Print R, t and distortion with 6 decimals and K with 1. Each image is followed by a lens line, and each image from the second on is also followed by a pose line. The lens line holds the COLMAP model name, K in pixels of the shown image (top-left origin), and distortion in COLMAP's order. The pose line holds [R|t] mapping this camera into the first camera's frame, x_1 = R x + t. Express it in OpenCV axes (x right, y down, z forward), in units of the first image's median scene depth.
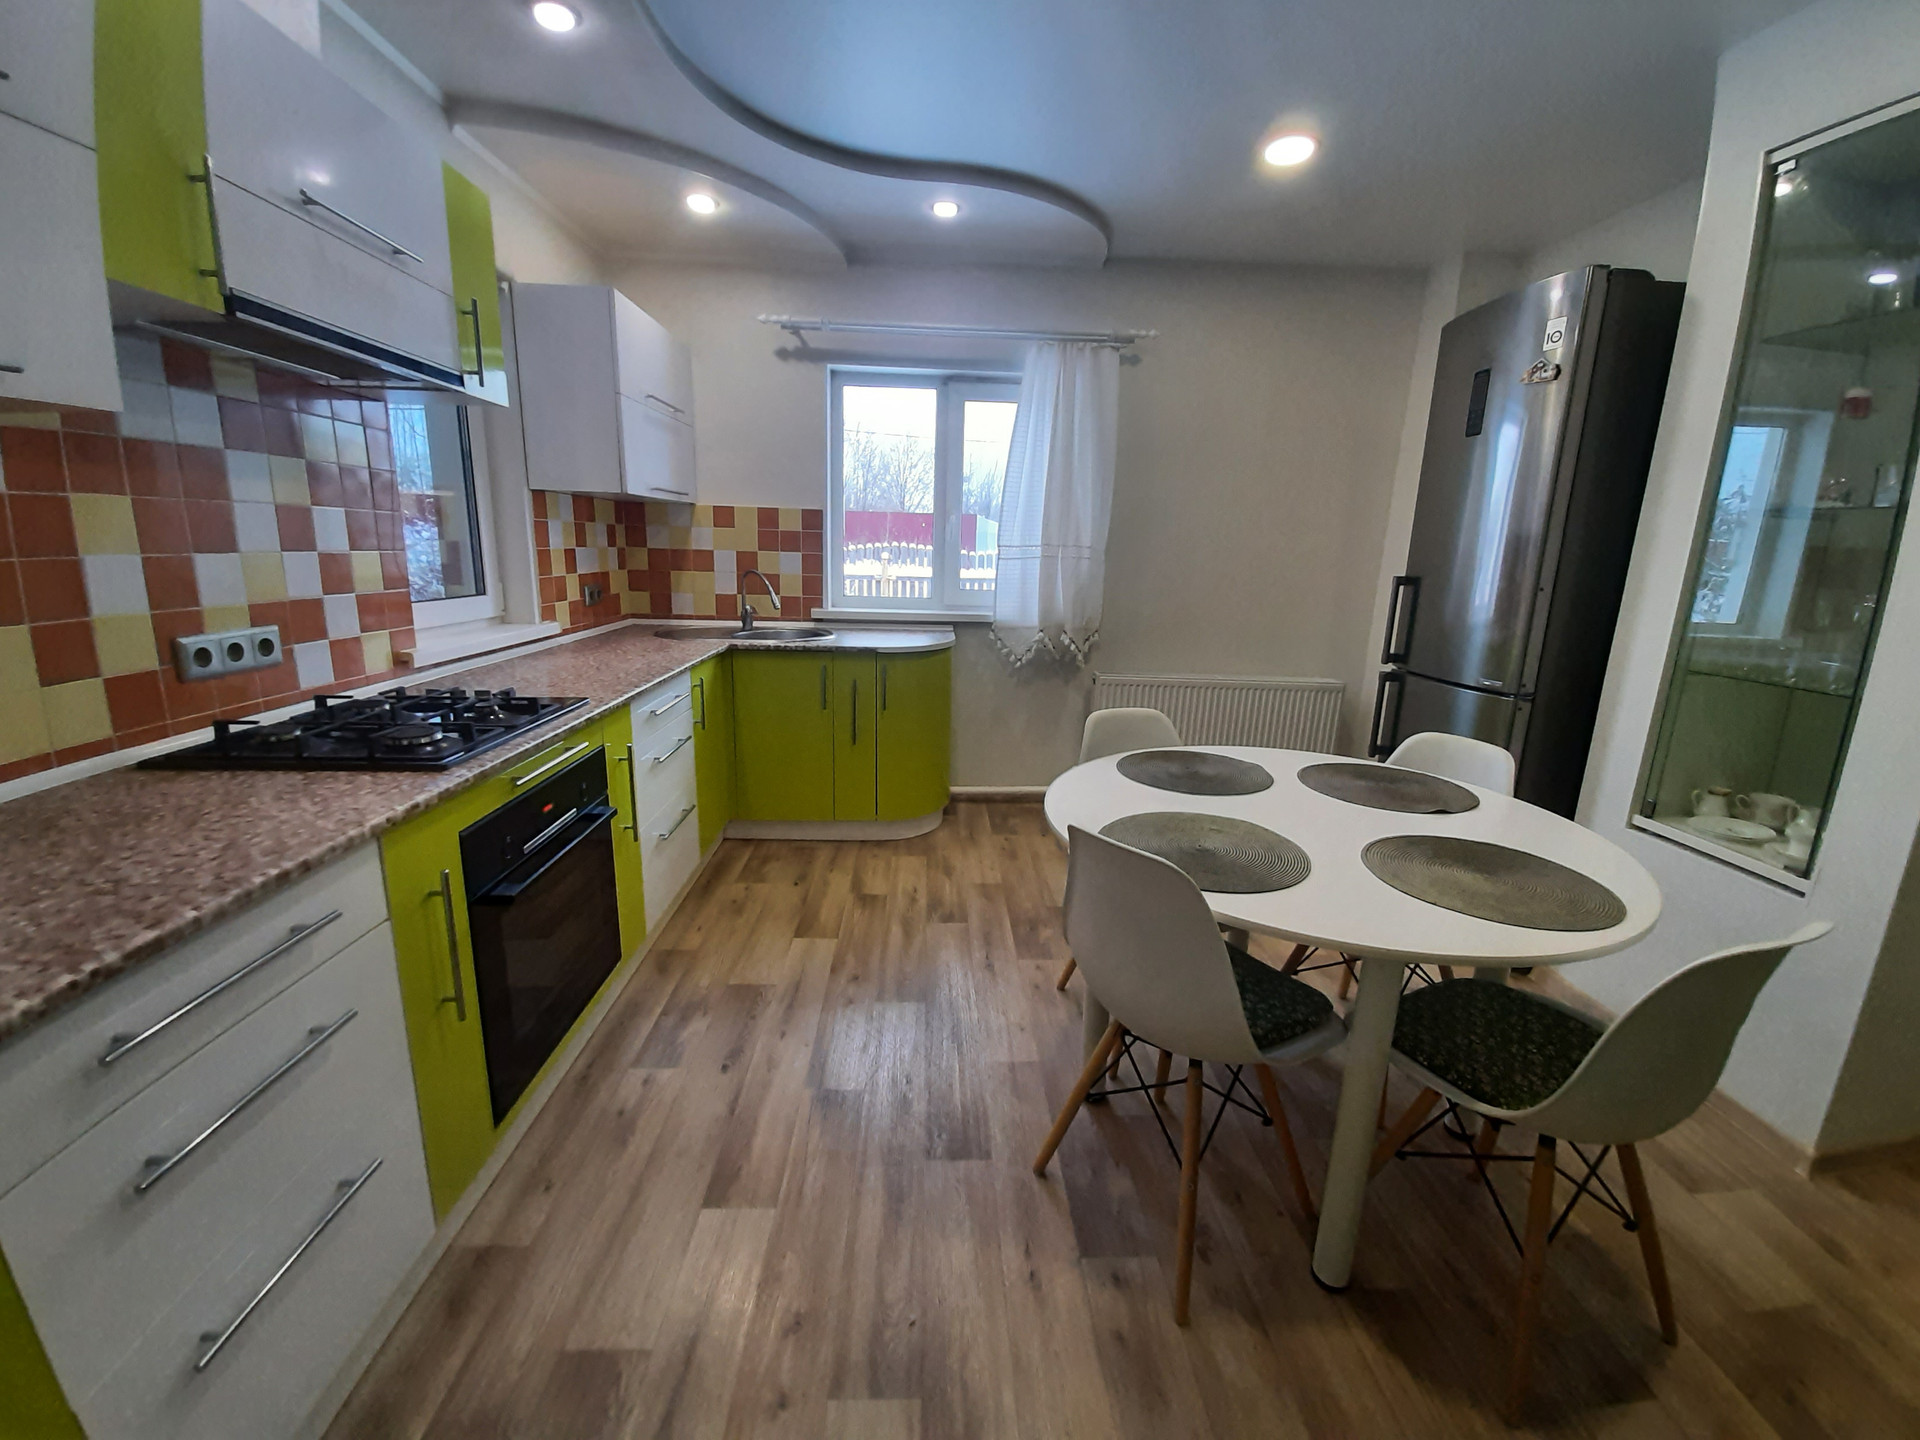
lens RADIAL K [[757.0, 0, 963.6], [0, 757.0, 704.6], [0, 0, 1]] dist [0.000807, -0.003255]
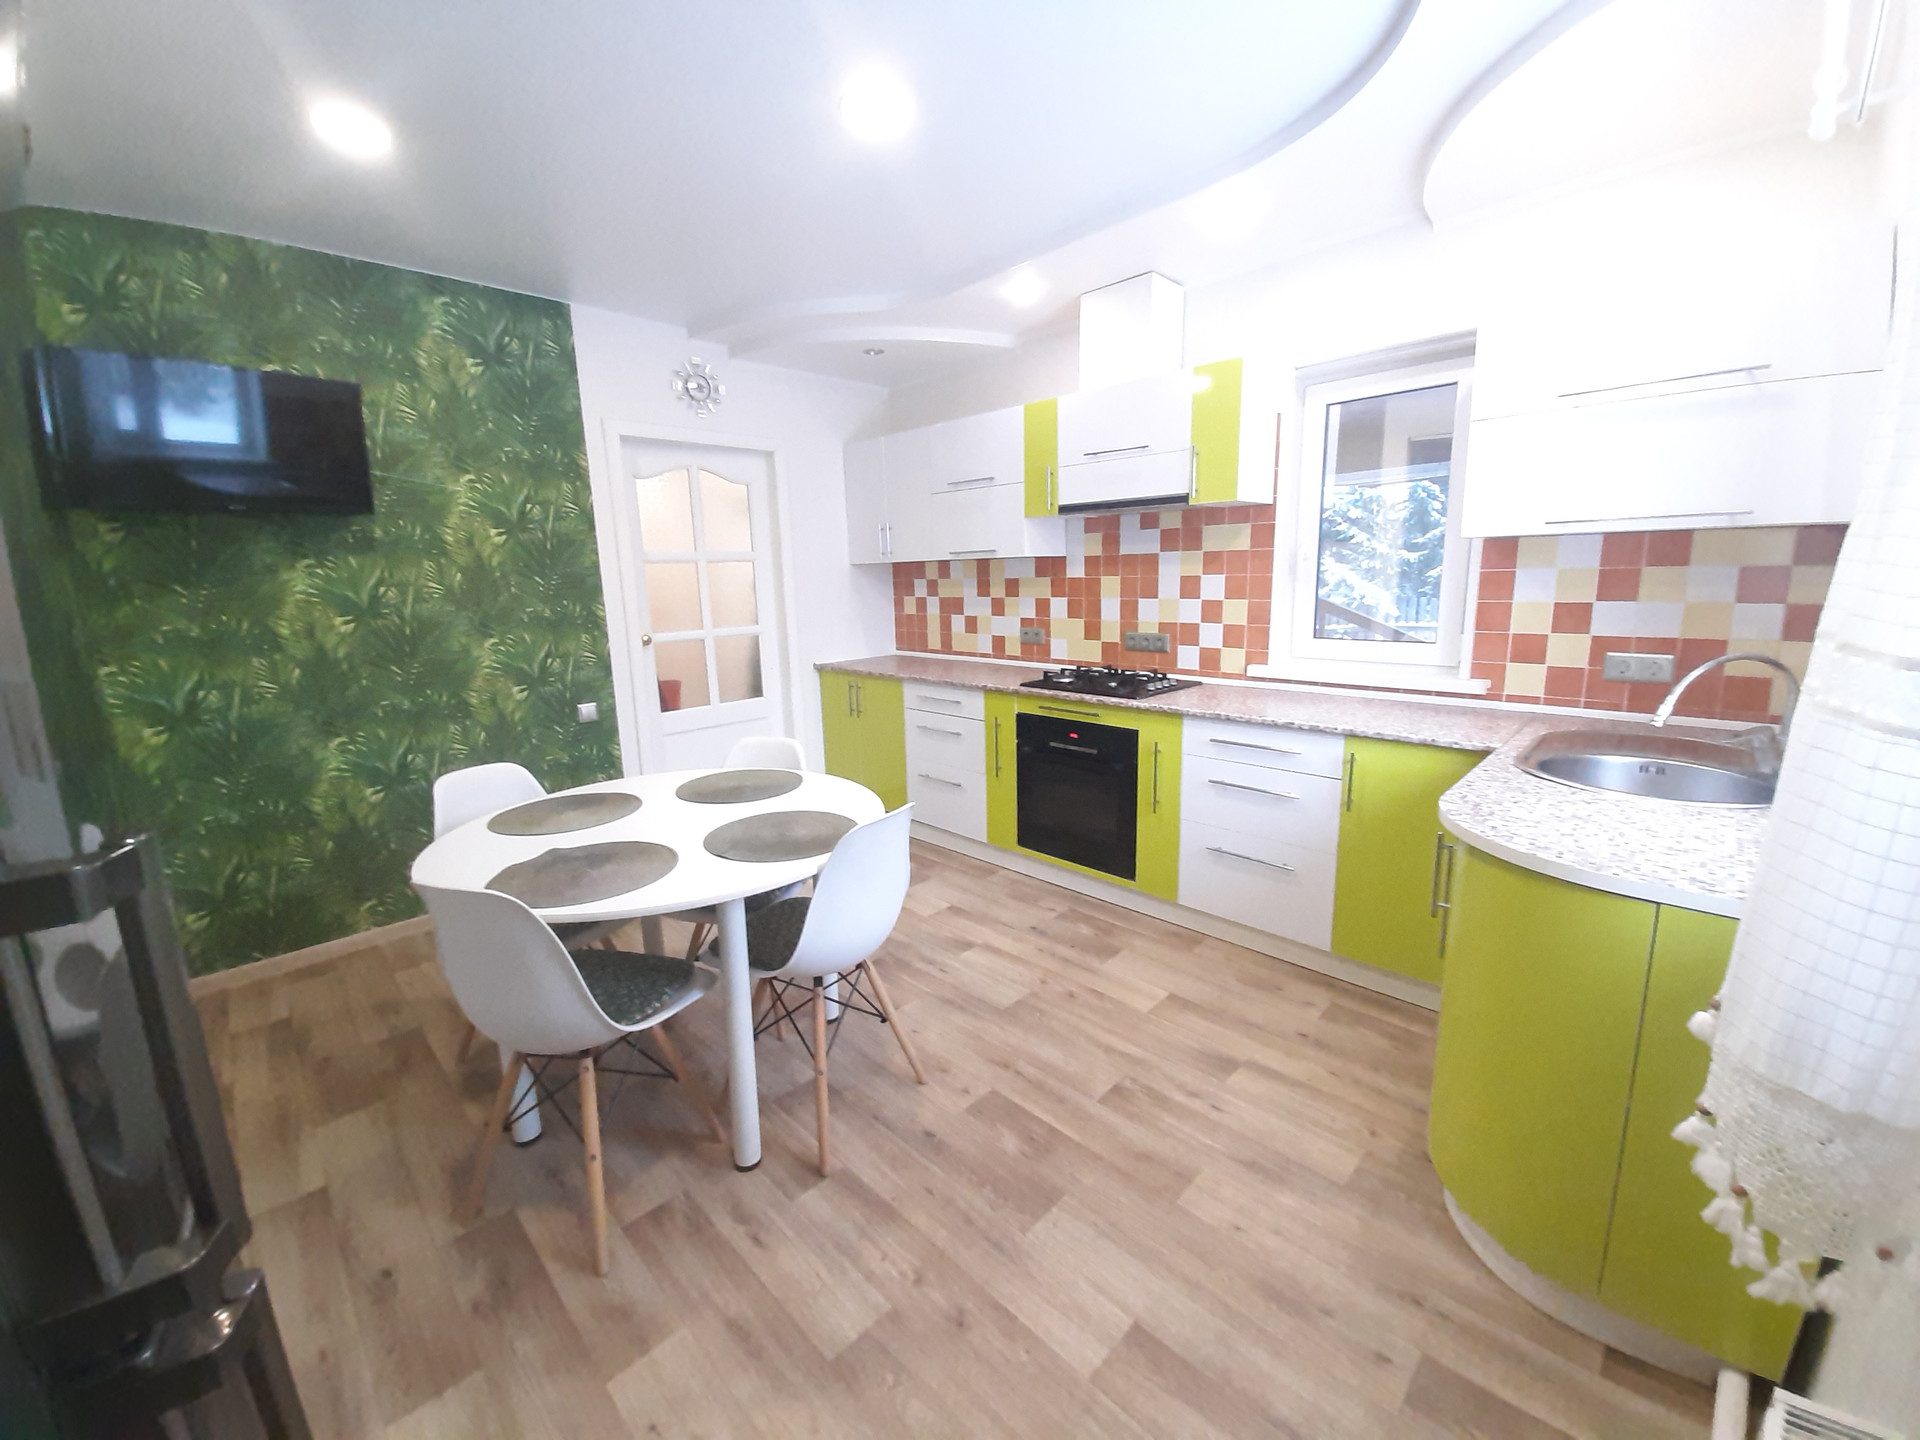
lens RADIAL K [[757.0, 0, 961.4], [0, 757.0, 706.5], [0, 0, 1]] dist [0.000807, -0.003255]
pose [[-0.738042, 0.106131, -0.666356, 0.857470], [-0.137564, 0.943145, 0.302578, -0.439841], [0.660584, 0.314981, -0.681481, 1.979622]]
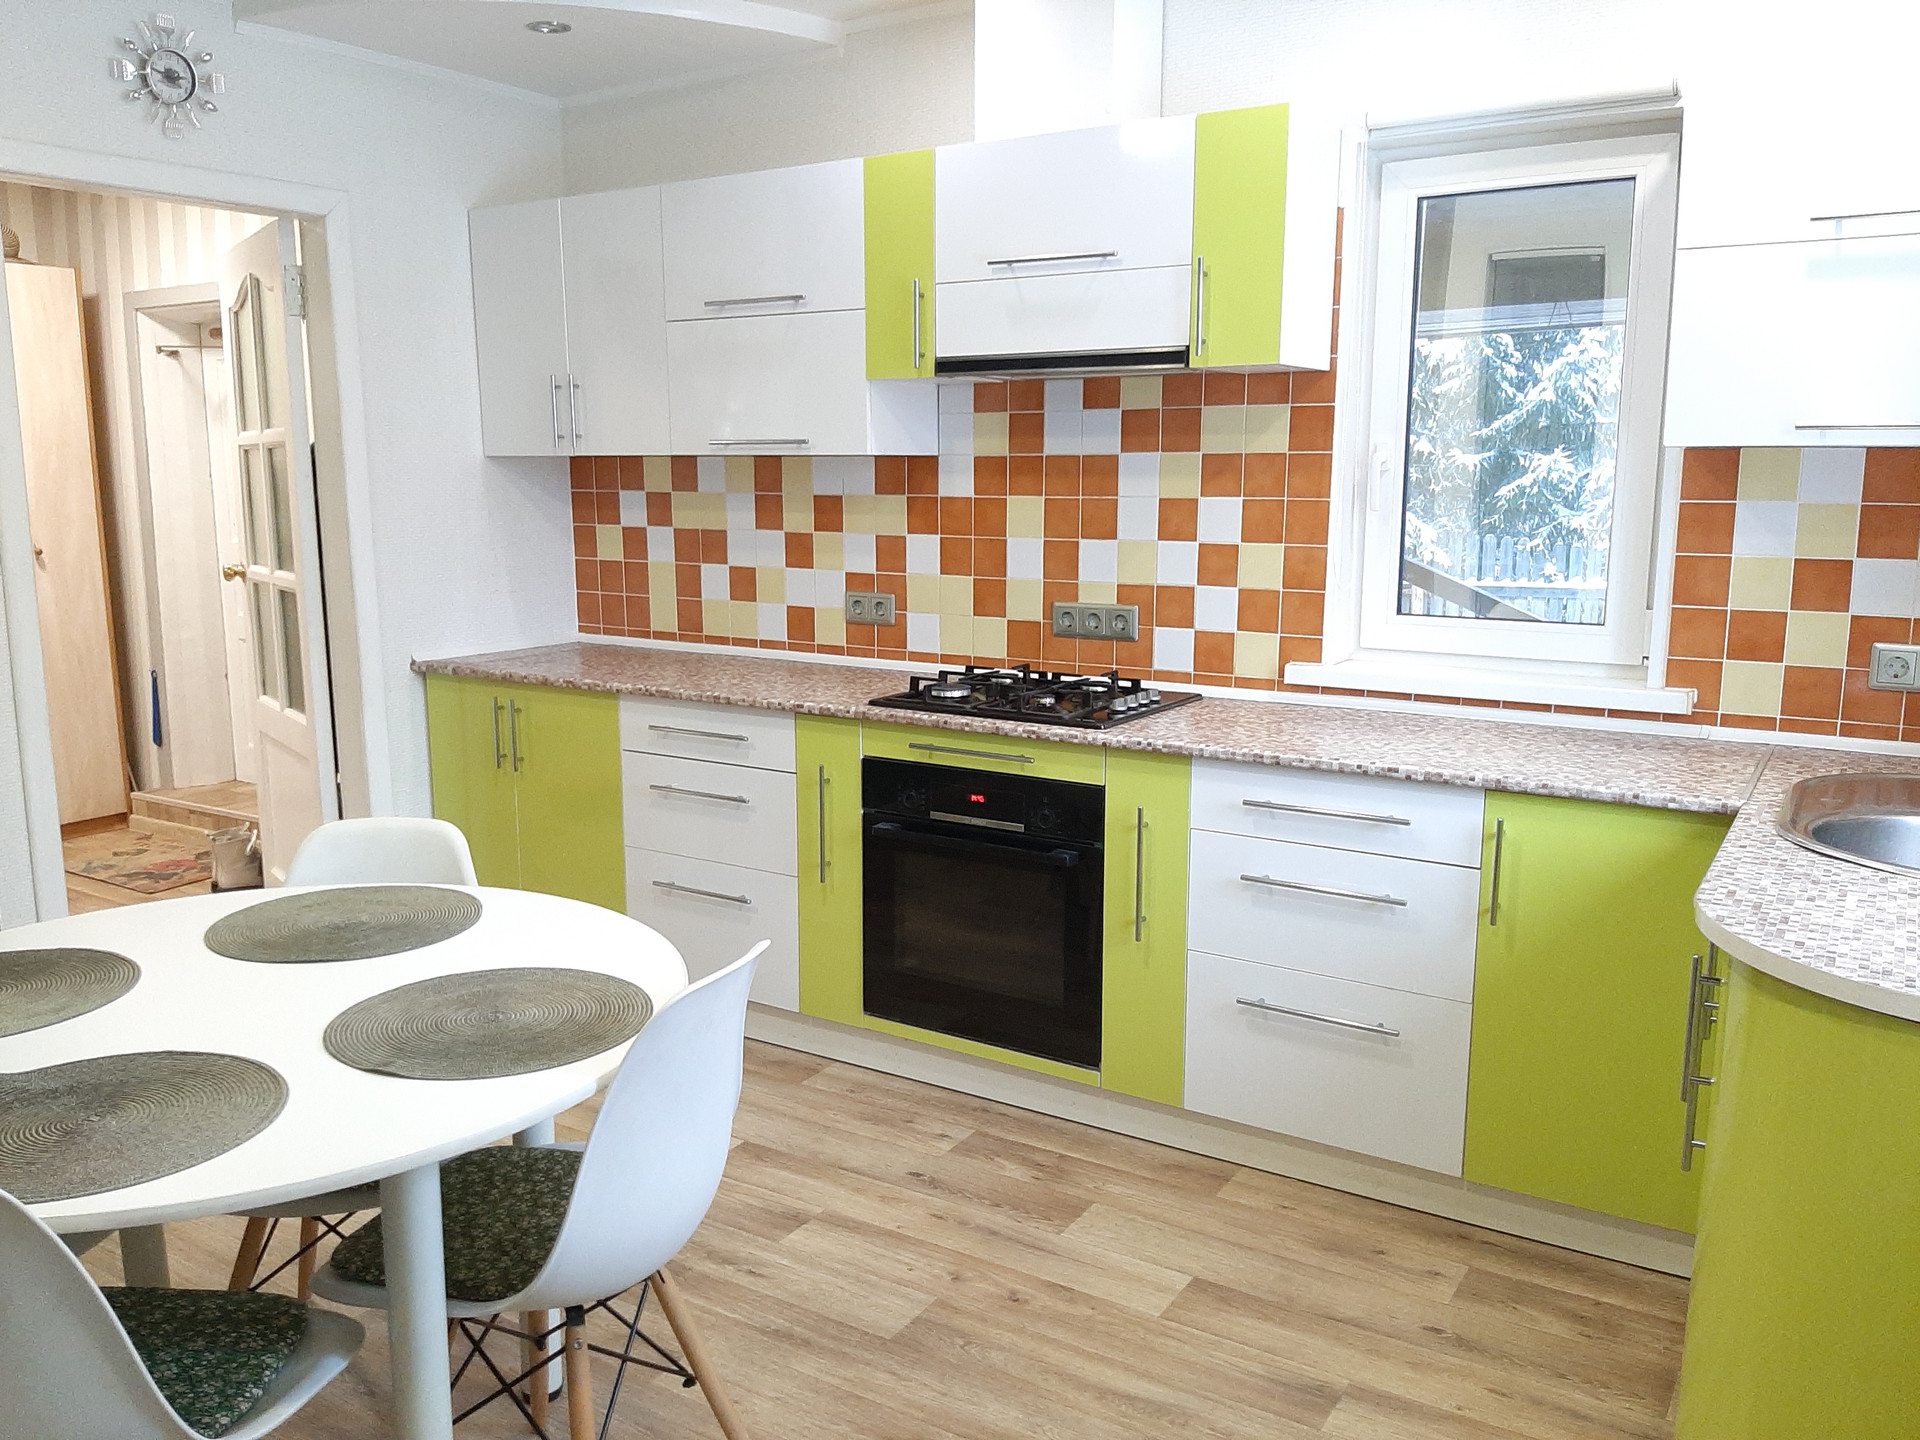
lens RADIAL K [[1497.0, 0, 946.3], [0, 1497.0, 721.5], [0, 0, 1]] dist [0.053092, -0.121456]
pose [[-0.577691, 0.106647, -0.809259, 0.988627], [-0.185503, 0.948333, 0.257396, -0.431107], [0.794897, 0.298815, -0.528060, 1.875458]]
